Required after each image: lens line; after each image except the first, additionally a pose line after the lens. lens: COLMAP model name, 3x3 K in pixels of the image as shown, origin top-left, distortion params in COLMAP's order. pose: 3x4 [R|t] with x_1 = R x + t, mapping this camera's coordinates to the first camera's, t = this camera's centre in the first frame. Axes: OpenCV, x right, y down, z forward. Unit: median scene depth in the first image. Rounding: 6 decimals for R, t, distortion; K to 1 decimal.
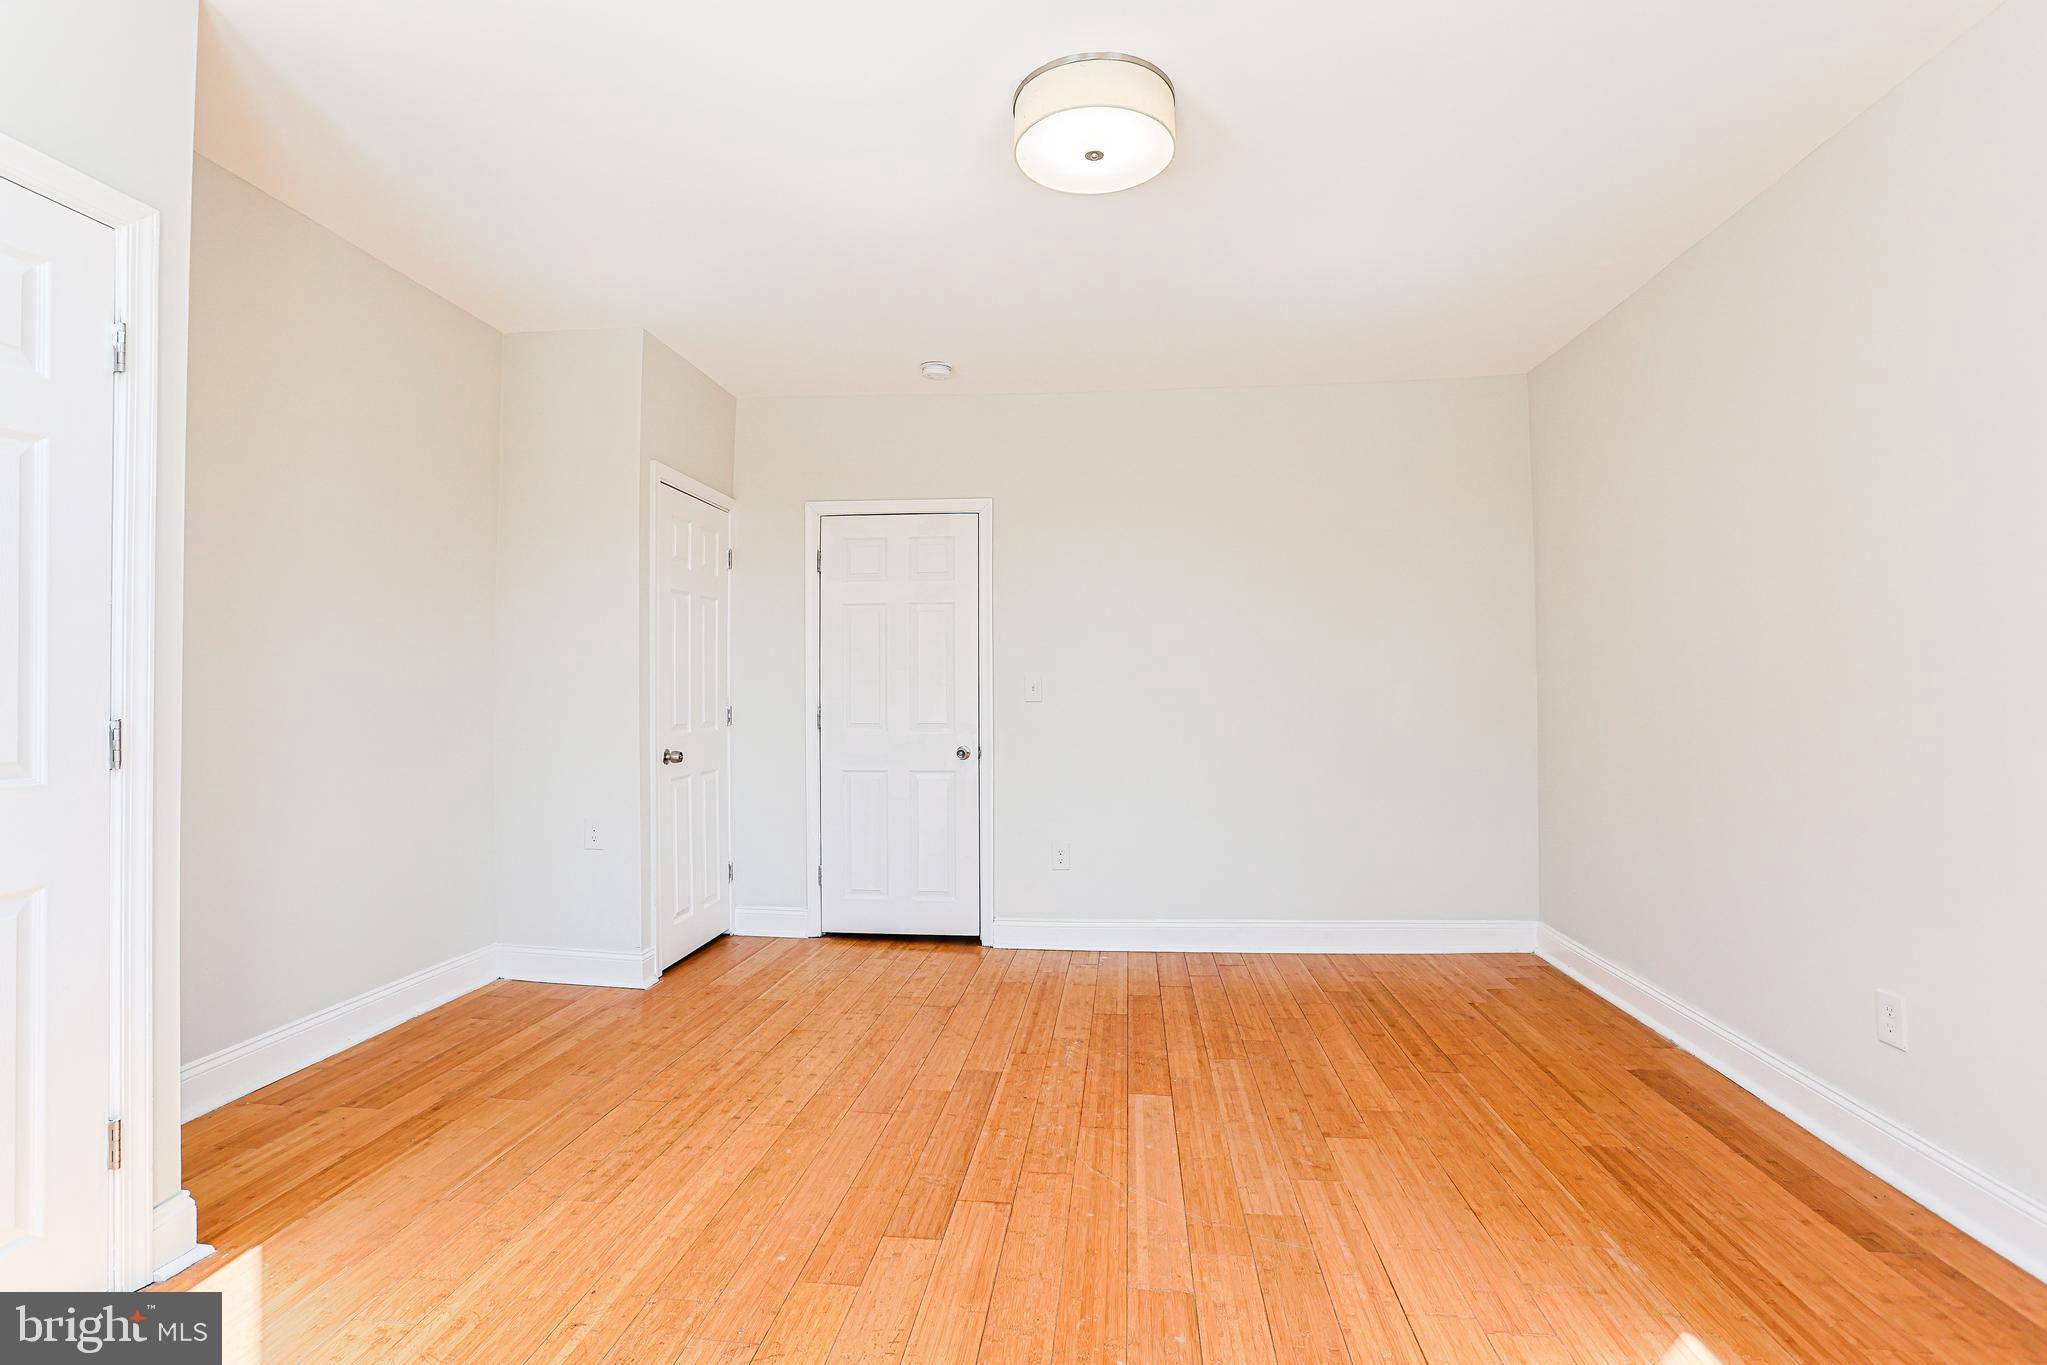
lens RADIAL K [[983.2, 0, 1013.7], [0, 983.2, 678.1], [0, 0, 1]] dist [-0.060206, 0.029509]
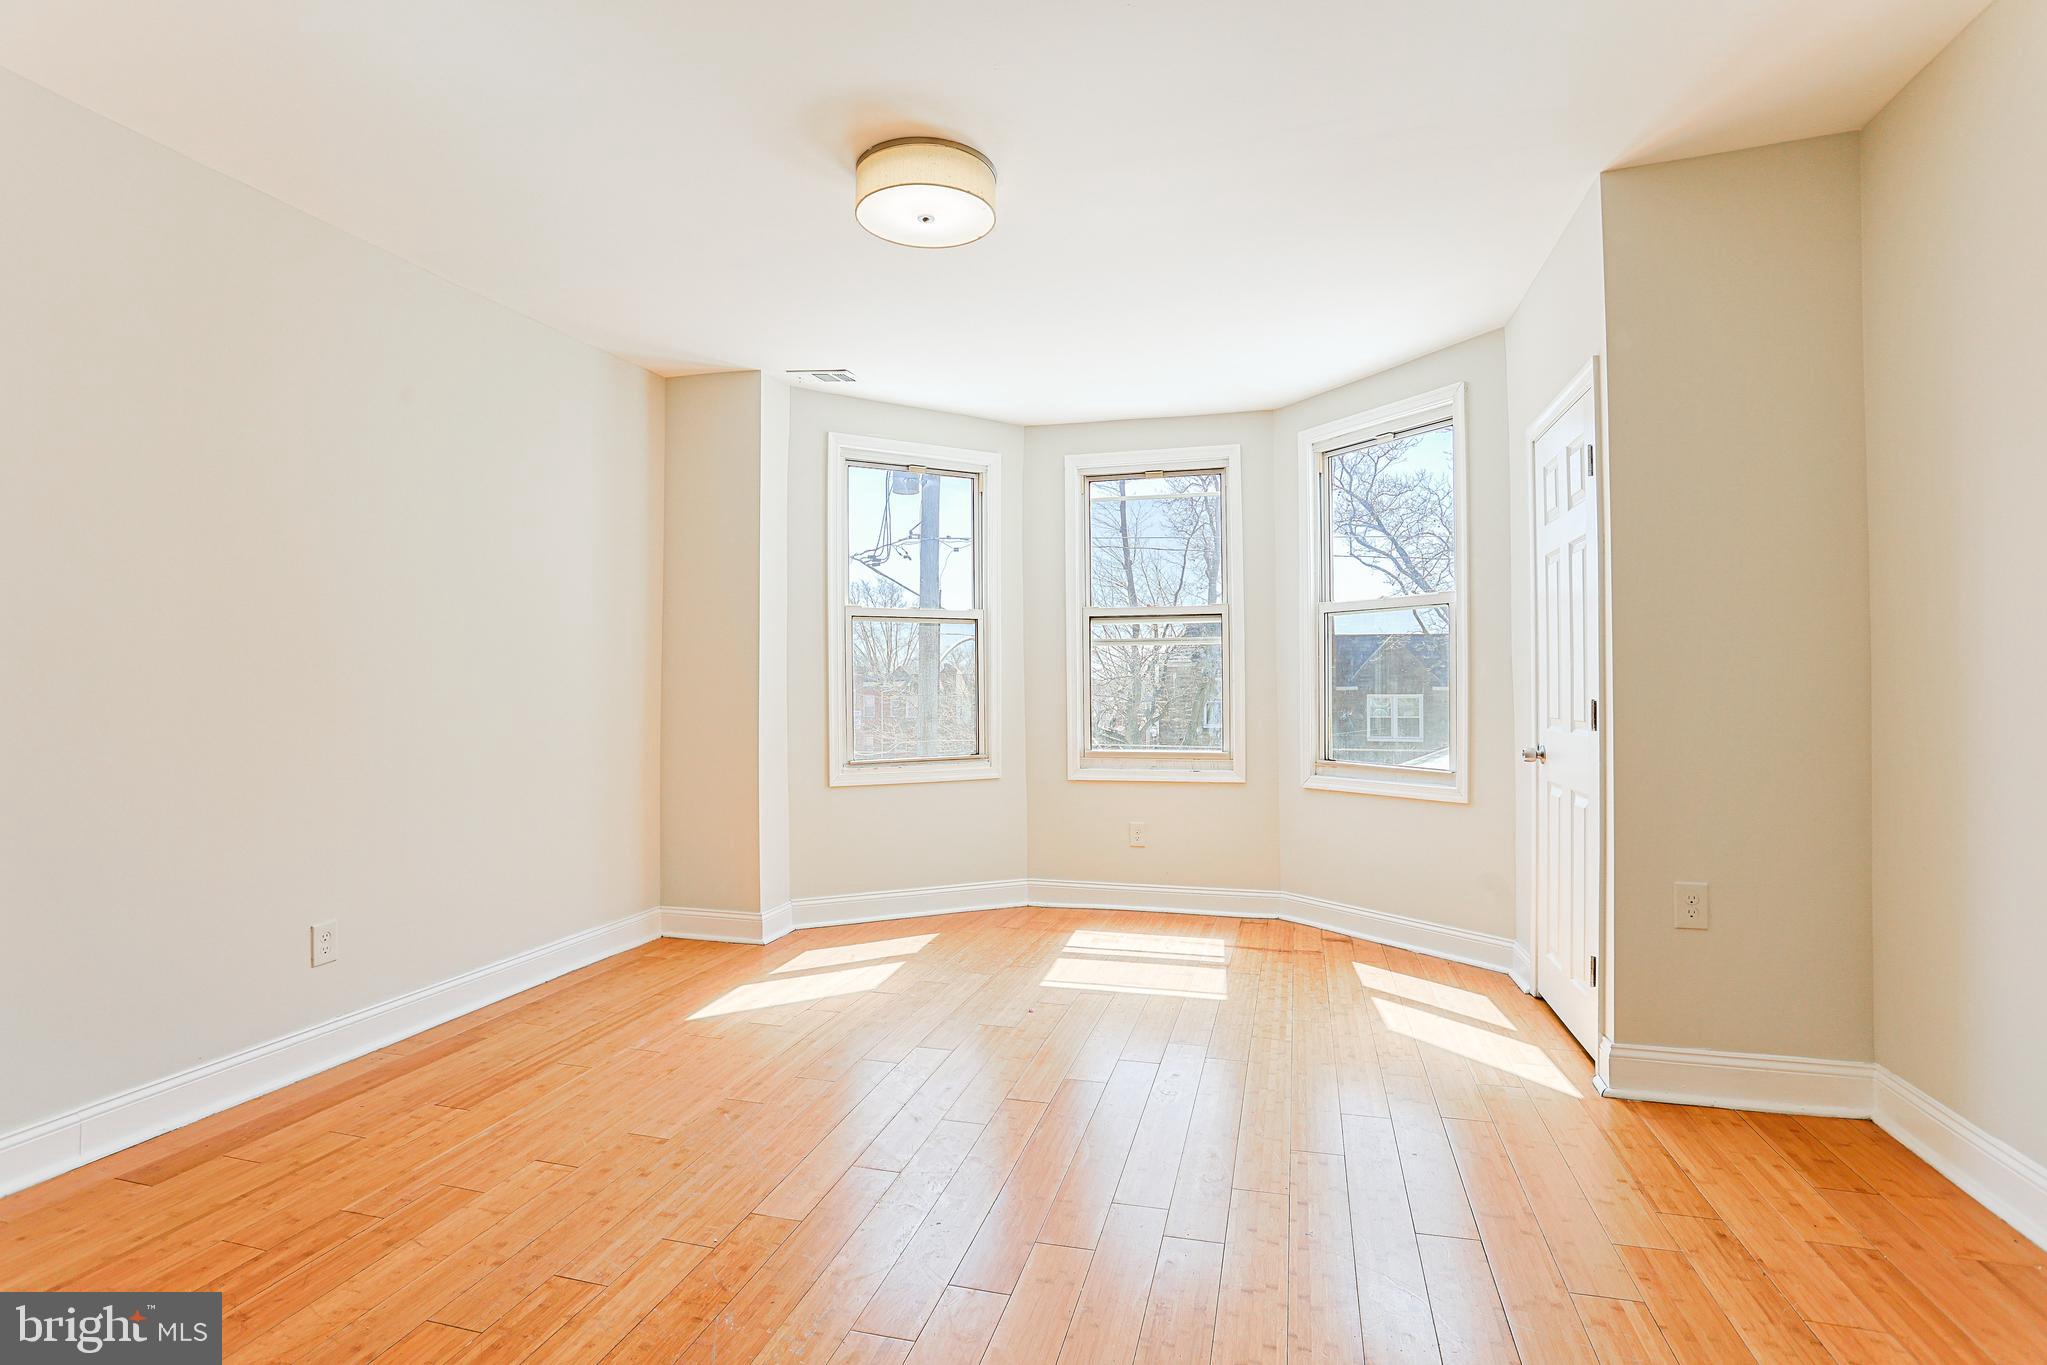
lens RADIAL K [[983.2, 0, 1013.7], [0, 983.2, 678.1], [0, 0, 1]] dist [-0.060206, 0.029509]
pose [[-0.986663, 0.006528, 0.162643, -0.179965], [0.003097, 0.999767, -0.021340, 0.026569], [-0.162744, -0.020552, -0.986454, 1.846304]]
